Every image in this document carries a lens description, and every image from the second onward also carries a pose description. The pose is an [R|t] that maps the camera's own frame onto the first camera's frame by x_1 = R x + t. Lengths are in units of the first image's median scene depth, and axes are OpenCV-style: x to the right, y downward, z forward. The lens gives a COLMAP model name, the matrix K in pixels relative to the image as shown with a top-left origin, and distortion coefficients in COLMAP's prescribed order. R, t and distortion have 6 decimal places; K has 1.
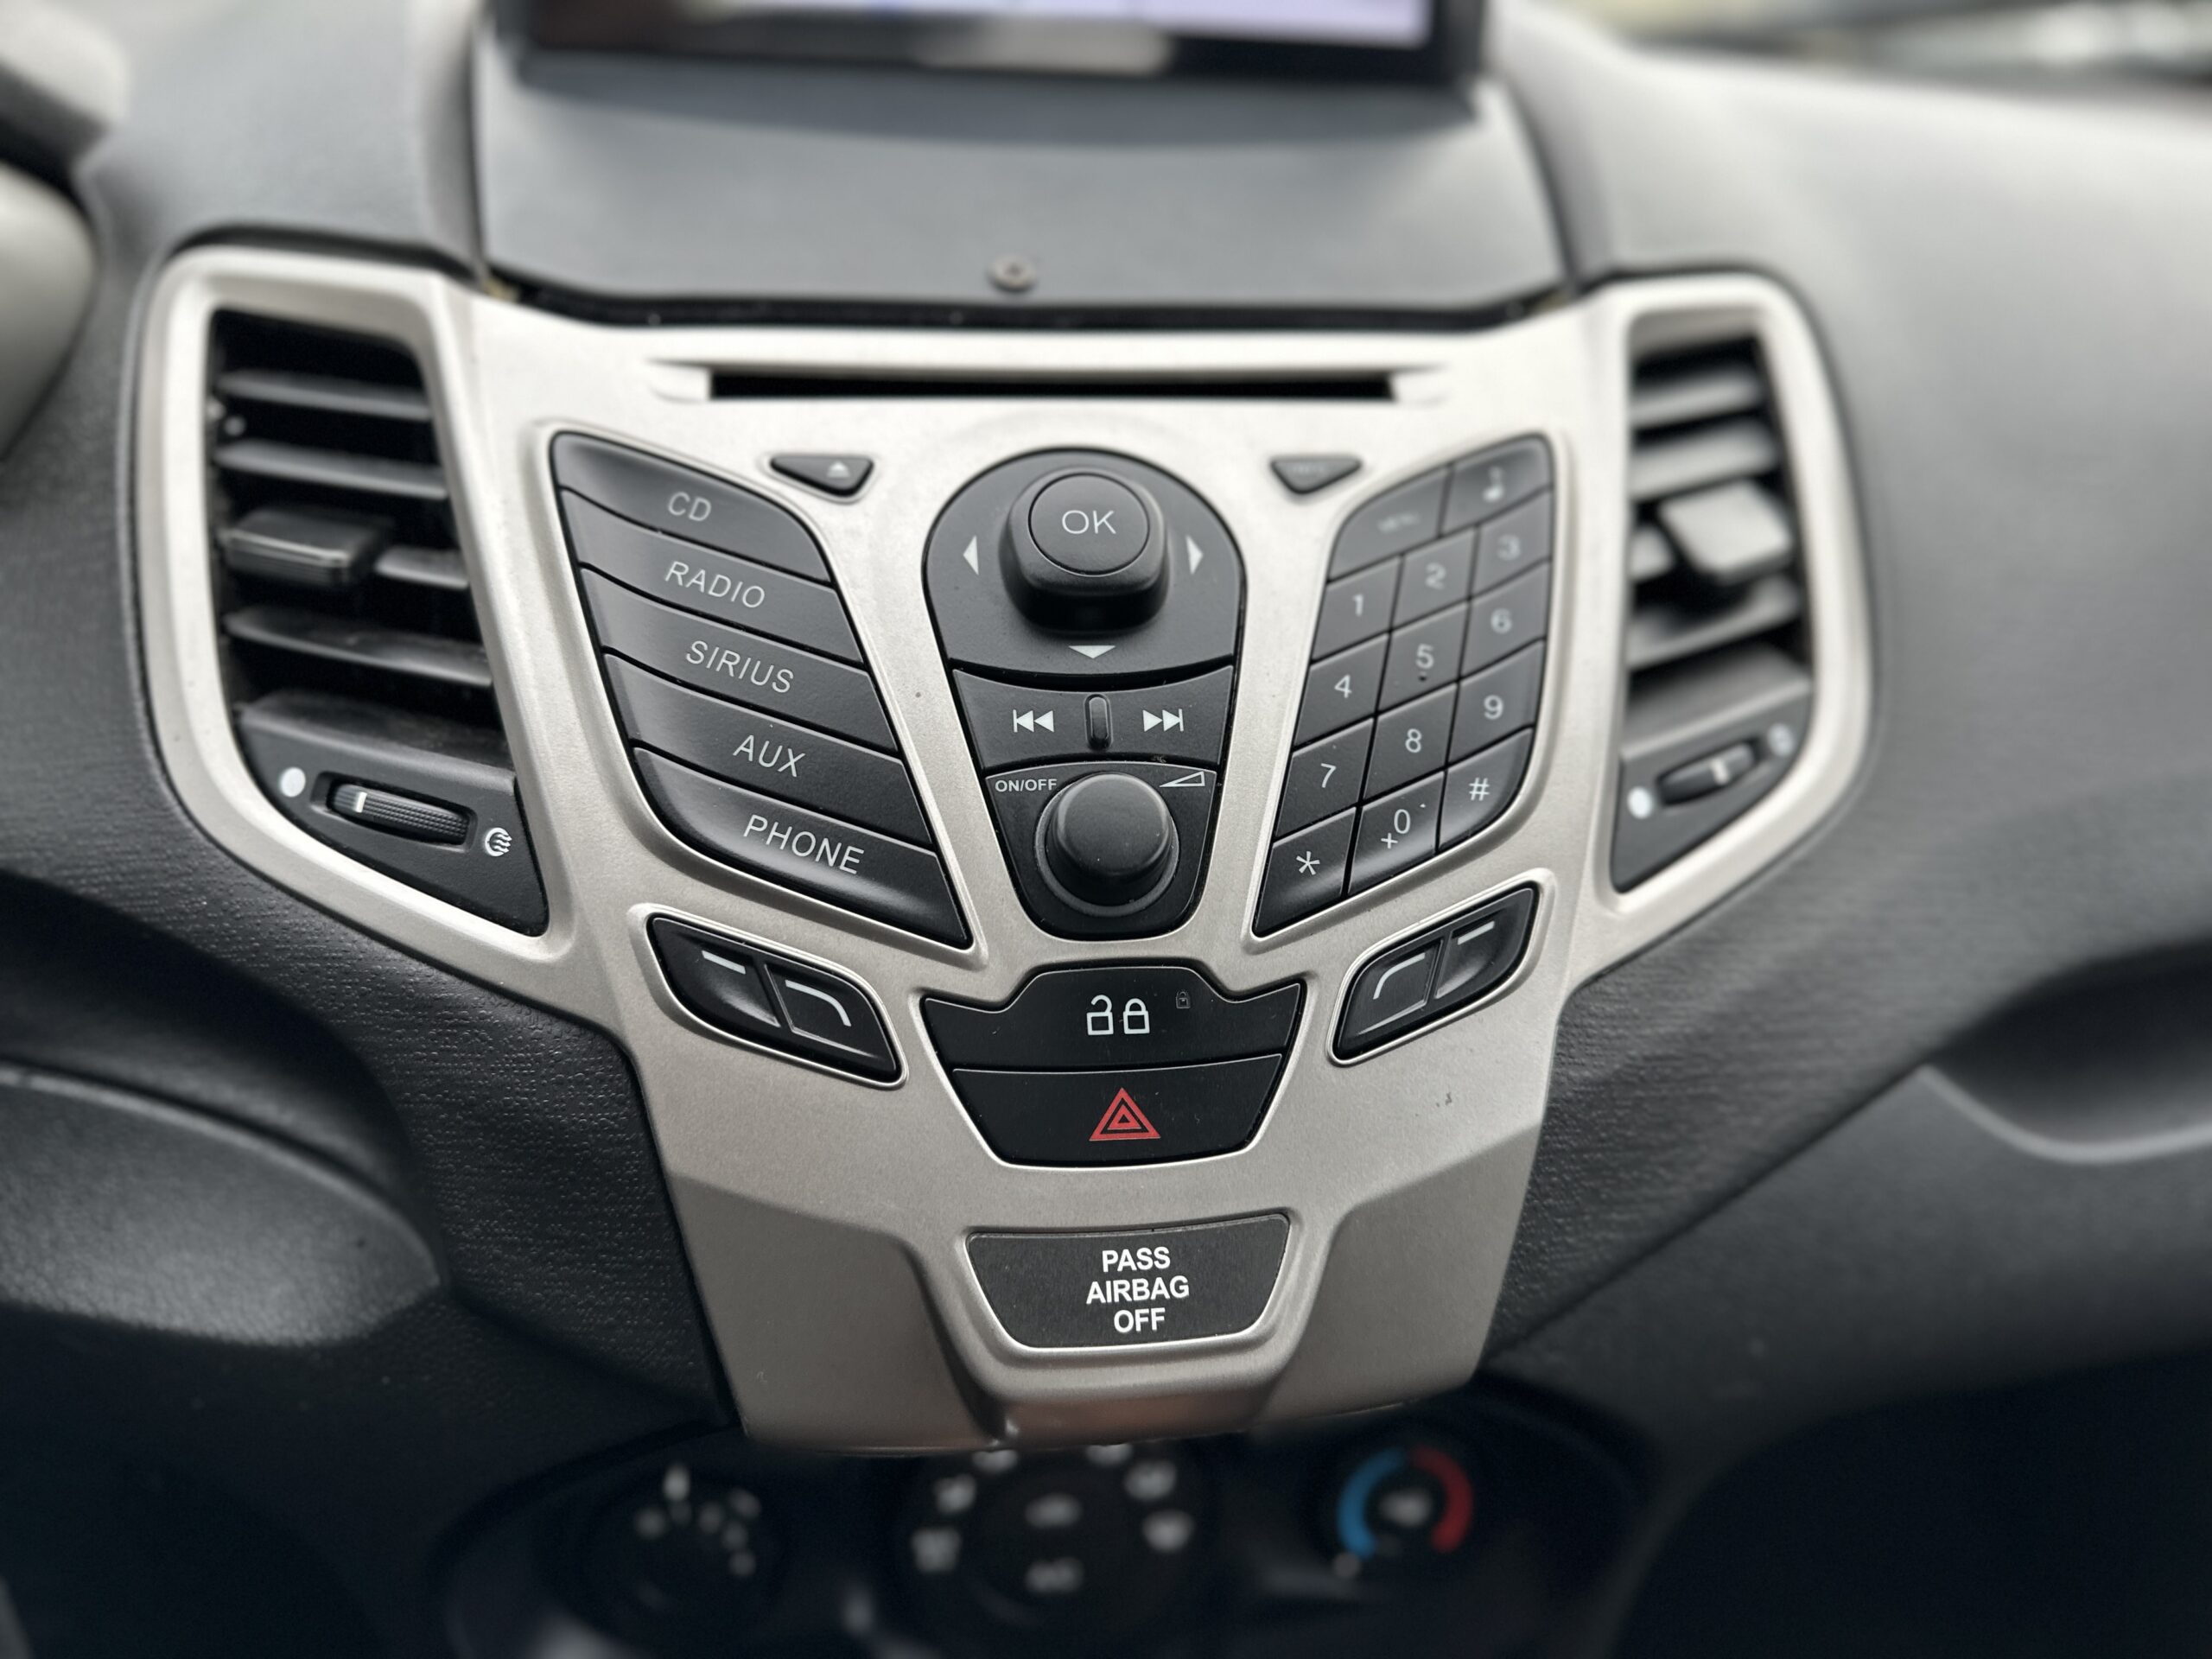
lens RADIAL K [[1560.1, 0, 1106.3], [0, 1560.1, 828.8], [0, 0, 1]] dist [0.020095, -0.024551]
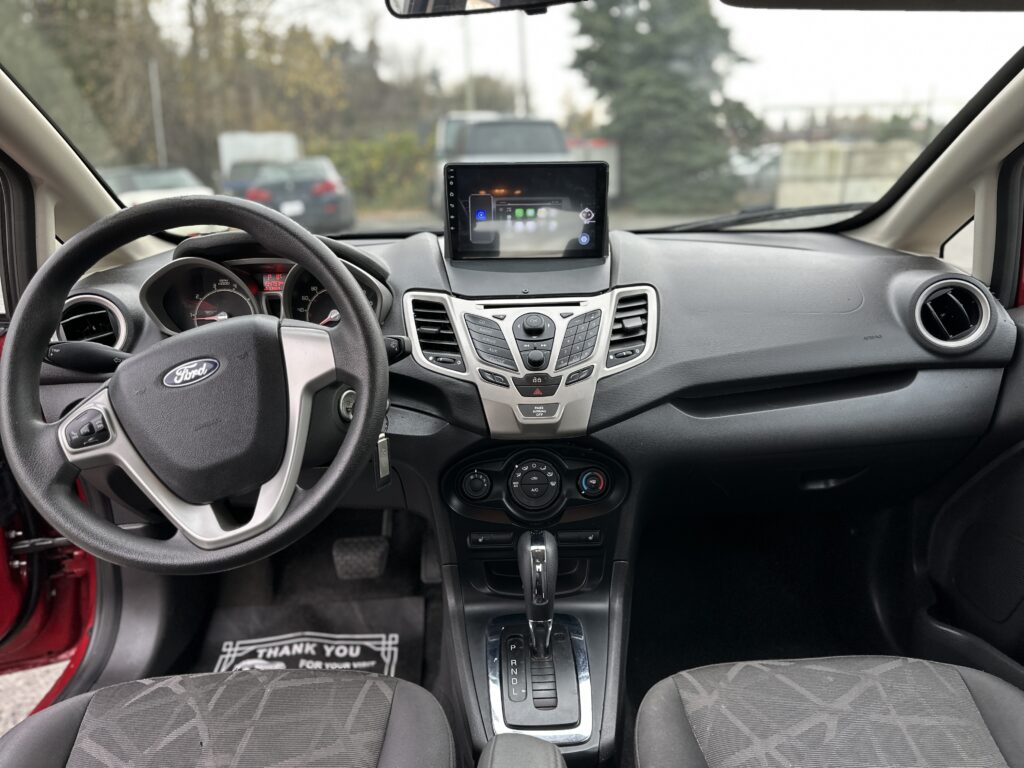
lens RADIAL K [[722.2, 0, 527.4], [0, 722.2, 389.2], [0, 0, 1]] dist [0.020095, -0.024551]
pose [[0.994234, -0.028377, -0.103411, 0.308958], [0.007671, 0.980701, -0.195363, 0.810627], [0.106959, 0.193444, 0.975264, -2.361464]]
